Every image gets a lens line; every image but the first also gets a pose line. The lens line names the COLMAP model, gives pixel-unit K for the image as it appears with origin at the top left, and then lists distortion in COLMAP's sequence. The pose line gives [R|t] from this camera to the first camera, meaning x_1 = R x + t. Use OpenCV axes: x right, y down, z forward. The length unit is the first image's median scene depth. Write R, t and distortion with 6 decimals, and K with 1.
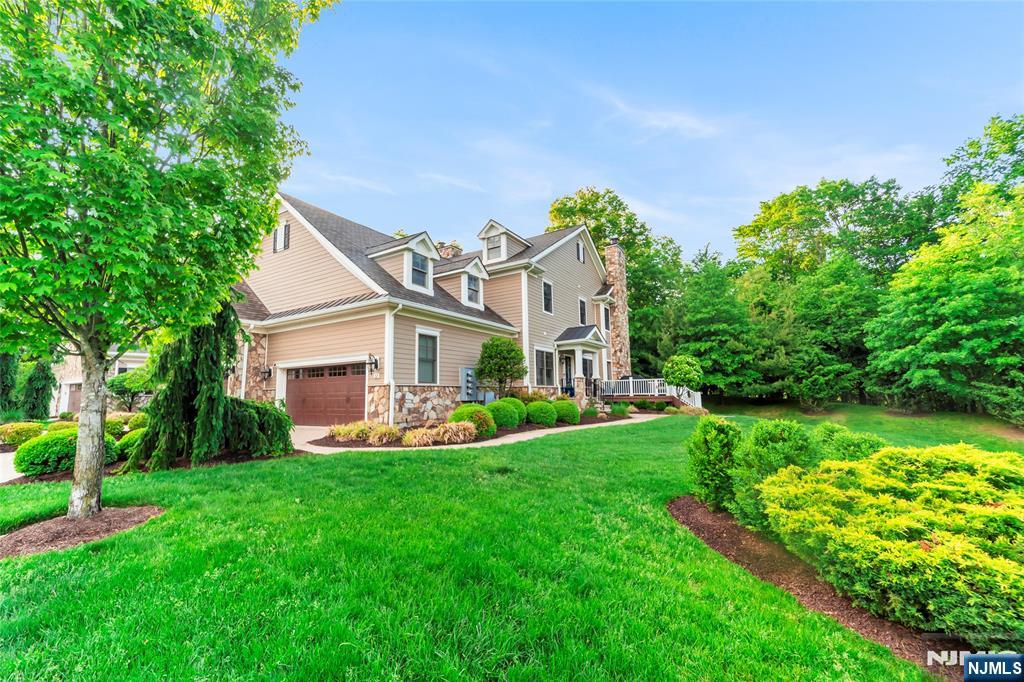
lens RADIAL K [[410.5, 0, 505.0], [0, 410.5, 340.1], [0, 0, 1]] dist [0.022328, 0.000378]
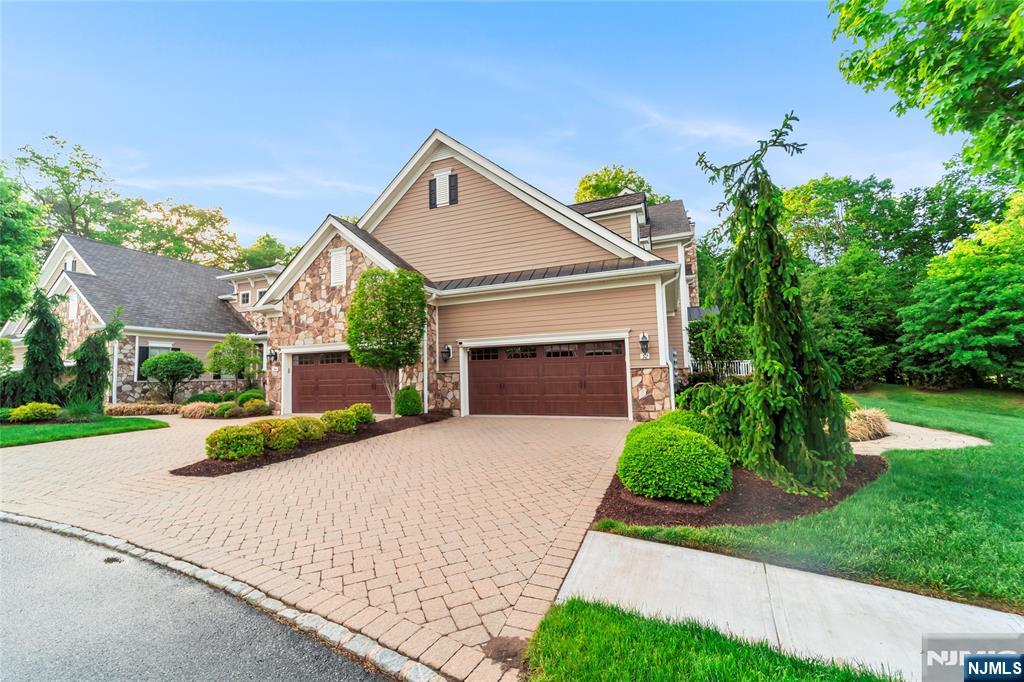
lens RADIAL K [[410.5, 0, 515.7], [0, 410.5, 338.6], [0, 0, 1]] dist [0.022328, 0.000378]
pose [[0.985032, 0.007131, 0.172226, -0.371673], [-0.014072, 0.999136, 0.039116, 0.010594], [-0.171798, -0.040954, 0.984281, 0.104890]]
